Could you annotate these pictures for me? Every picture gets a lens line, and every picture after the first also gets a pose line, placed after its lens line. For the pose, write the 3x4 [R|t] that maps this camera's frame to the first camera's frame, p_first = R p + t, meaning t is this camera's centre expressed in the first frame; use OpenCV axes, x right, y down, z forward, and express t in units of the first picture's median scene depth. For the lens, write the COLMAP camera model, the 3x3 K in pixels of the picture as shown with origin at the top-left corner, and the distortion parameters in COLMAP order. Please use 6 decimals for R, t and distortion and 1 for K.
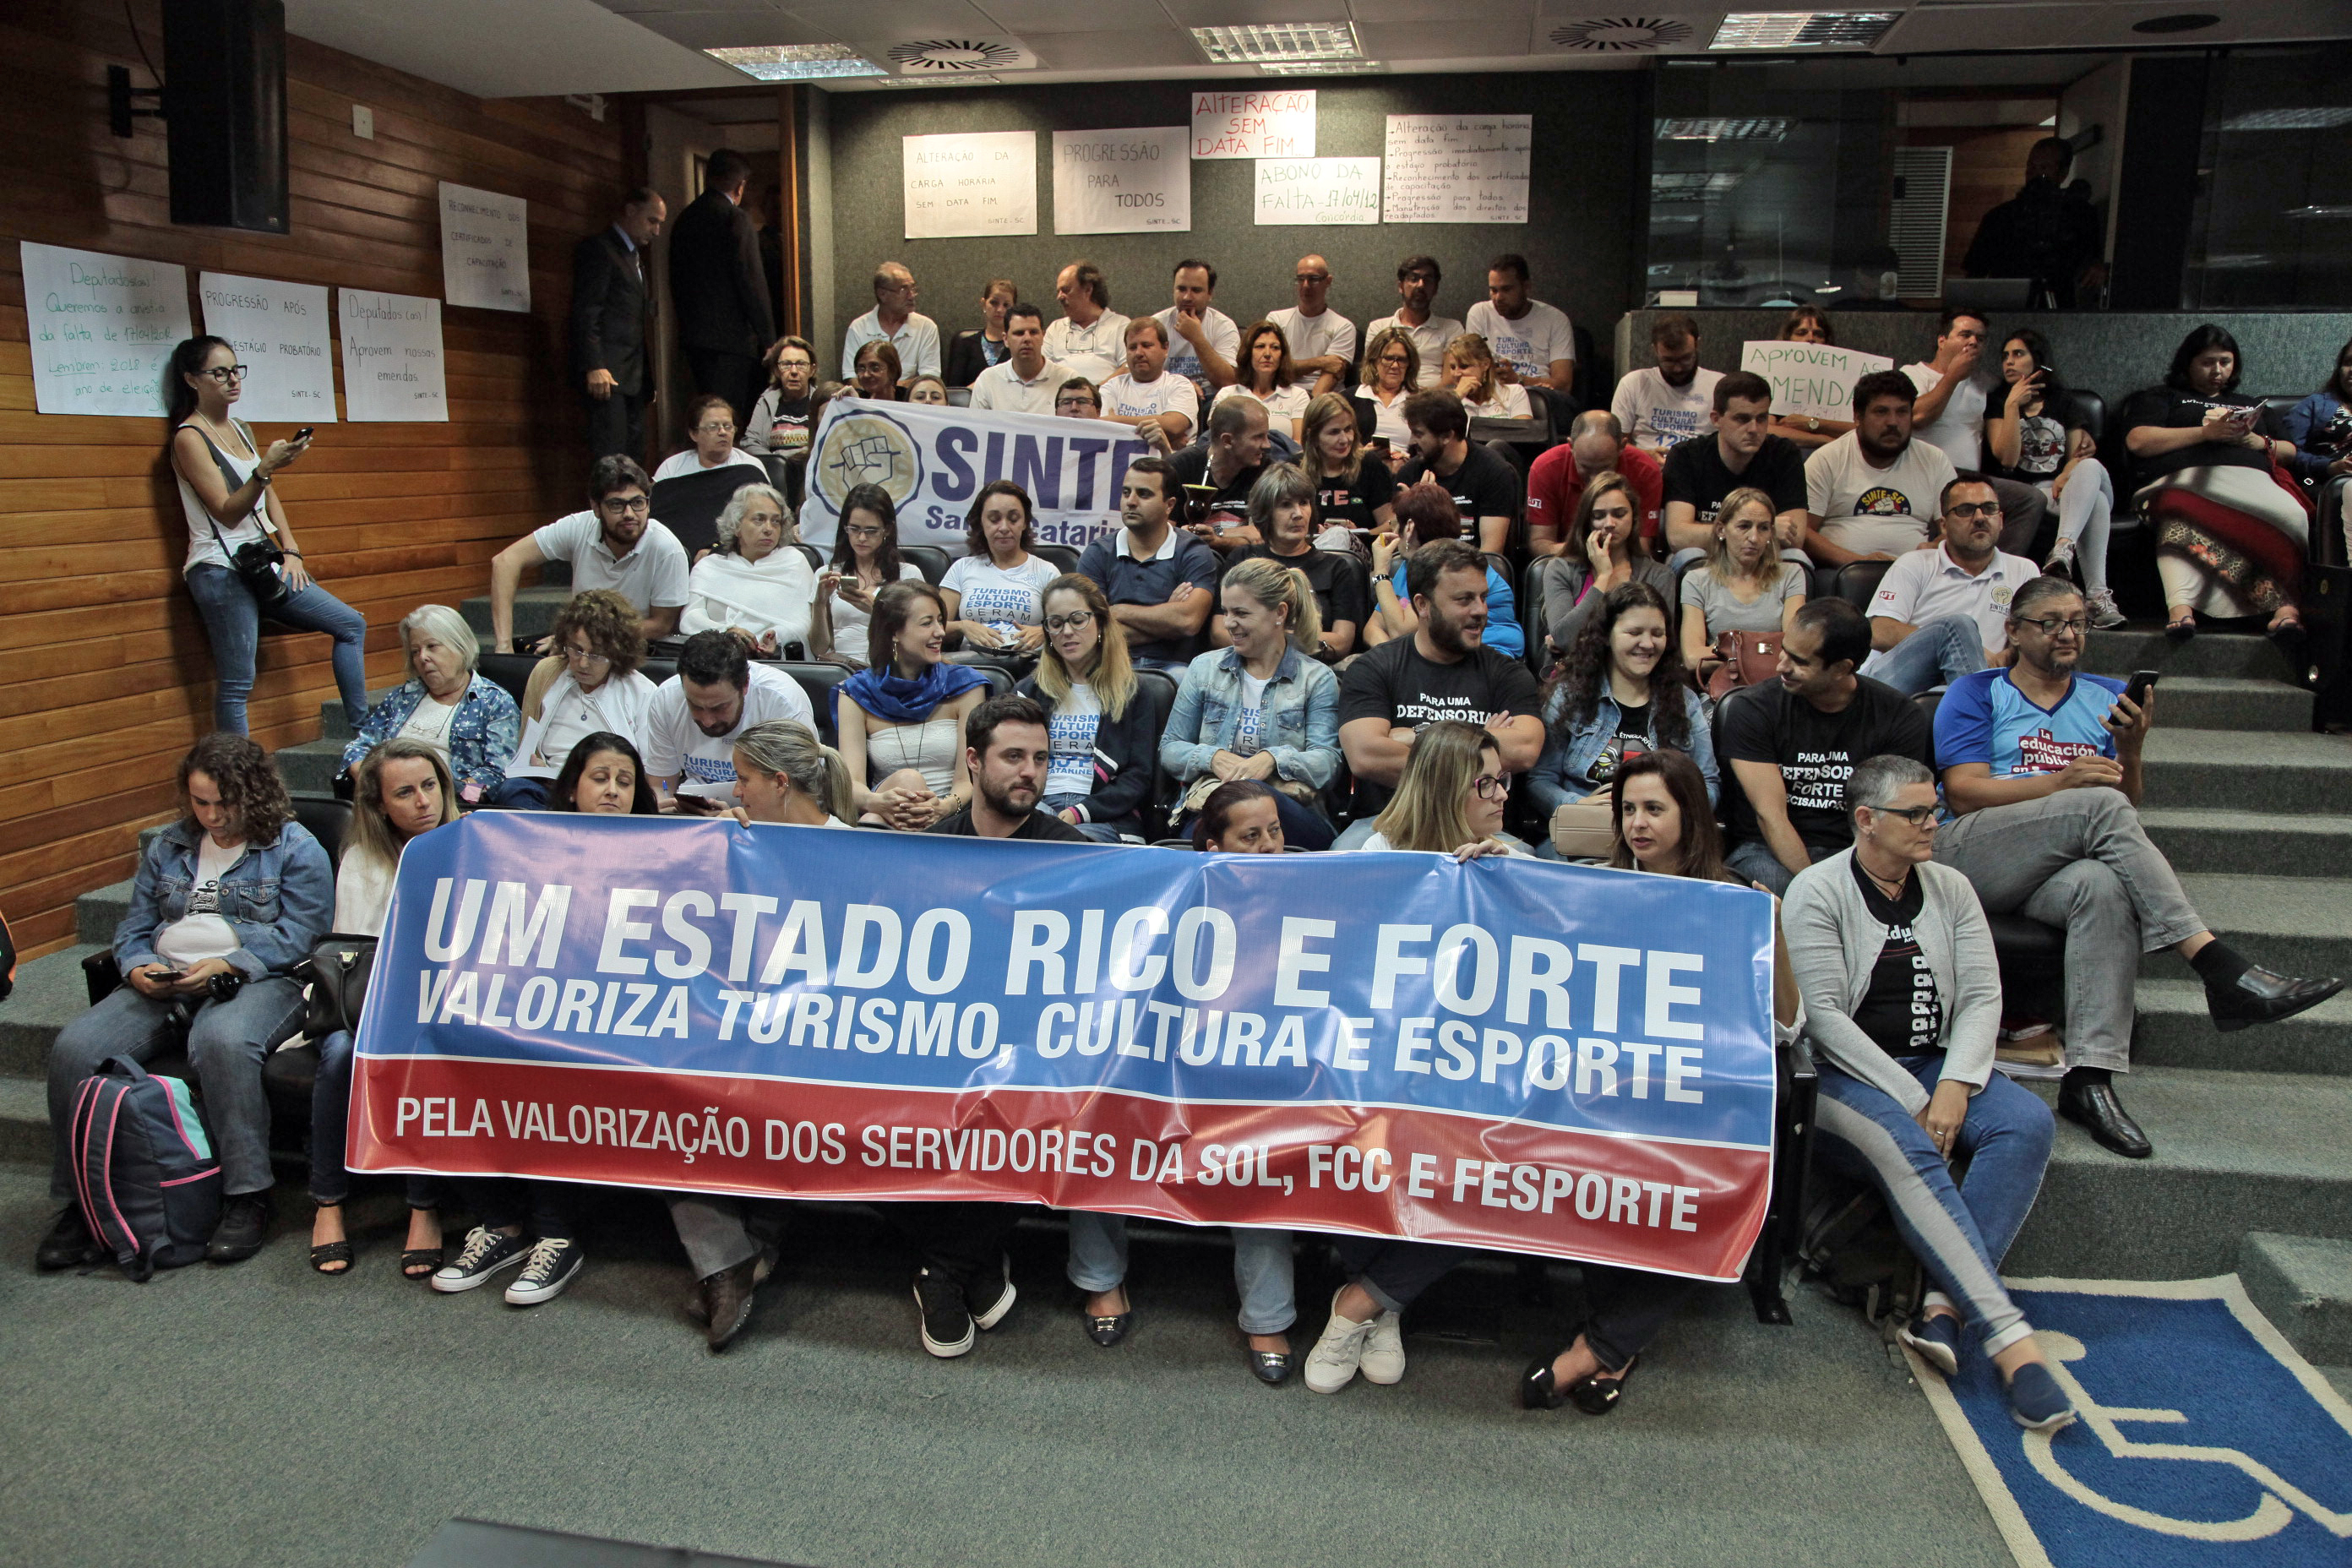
lens RADIAL K [[1815.5, 0, 1176.0], [0, 1815.5, 784.0], [0, 0, 1]] dist [-0.194369, 0.300665]
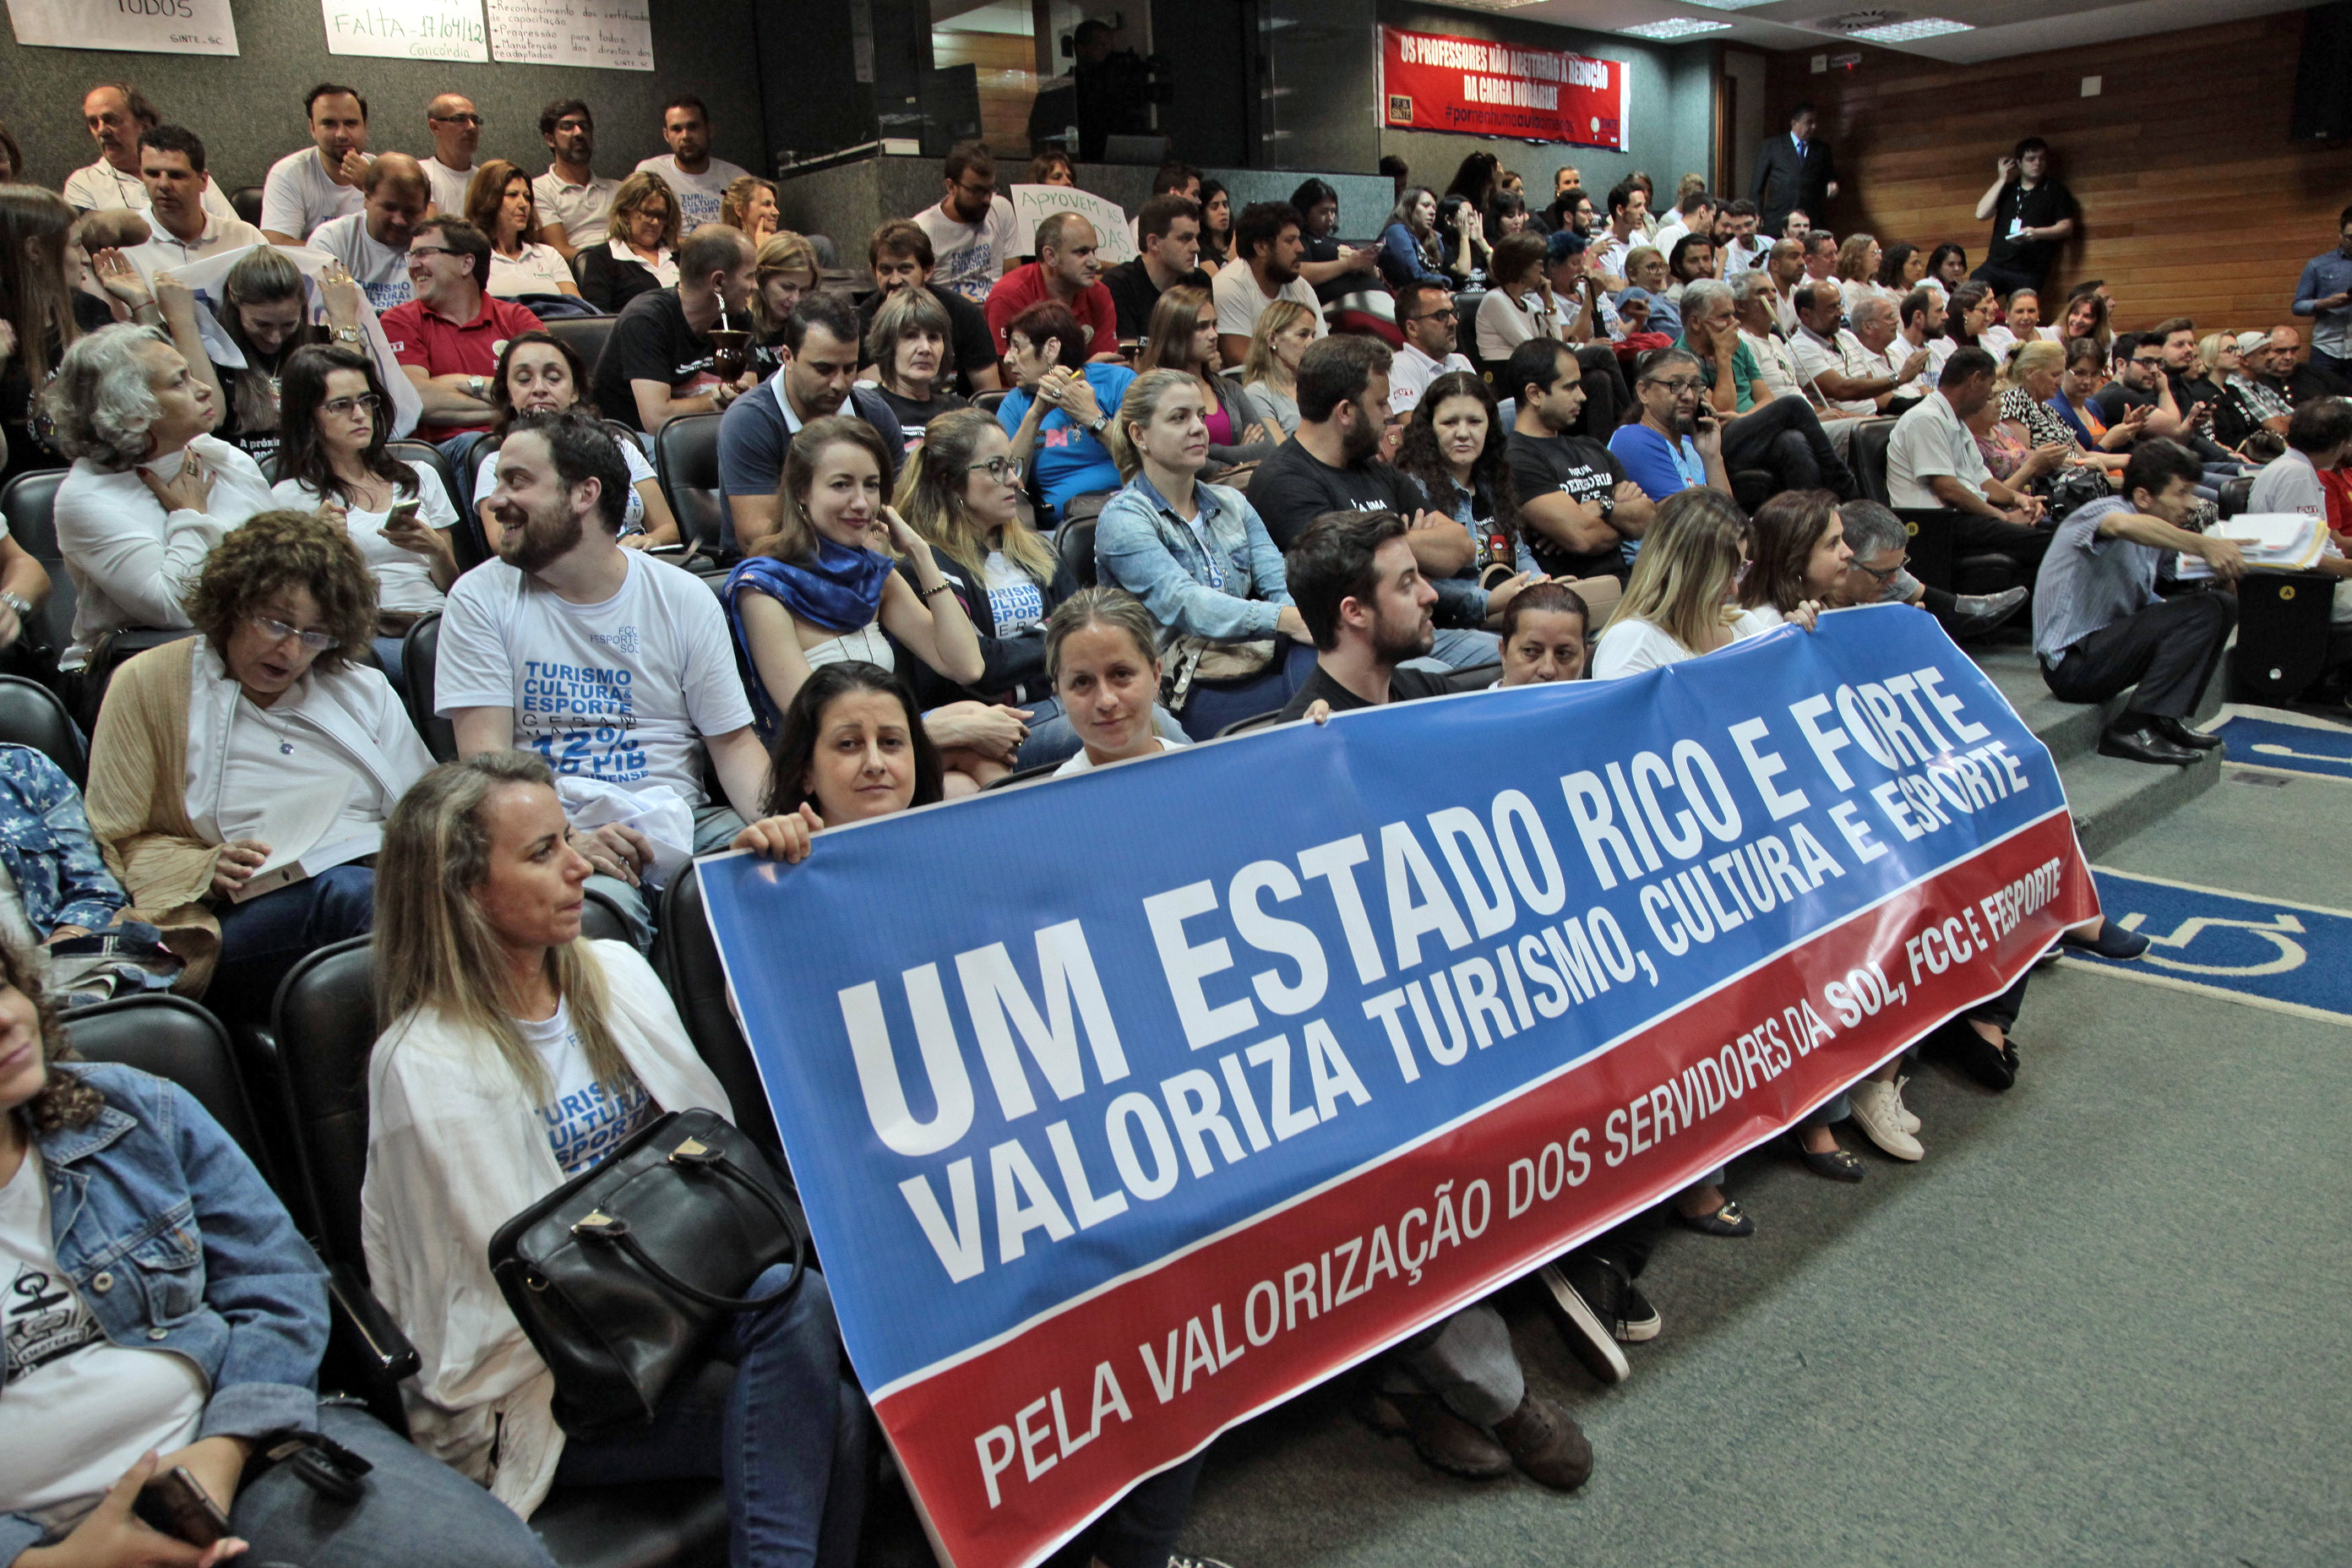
lens RADIAL K [[1664.3, 0, 1176.0], [0, 1664.3, 784.0], [0, 0, 1]] dist [-0.114605, 0.079215]
pose [[0.671269, -0.219409, 0.707995, -0.283739], [0.189606, 0.974233, 0.122146, -0.016682], [-0.716552, 0.052247, 0.695574, 0.268476]]
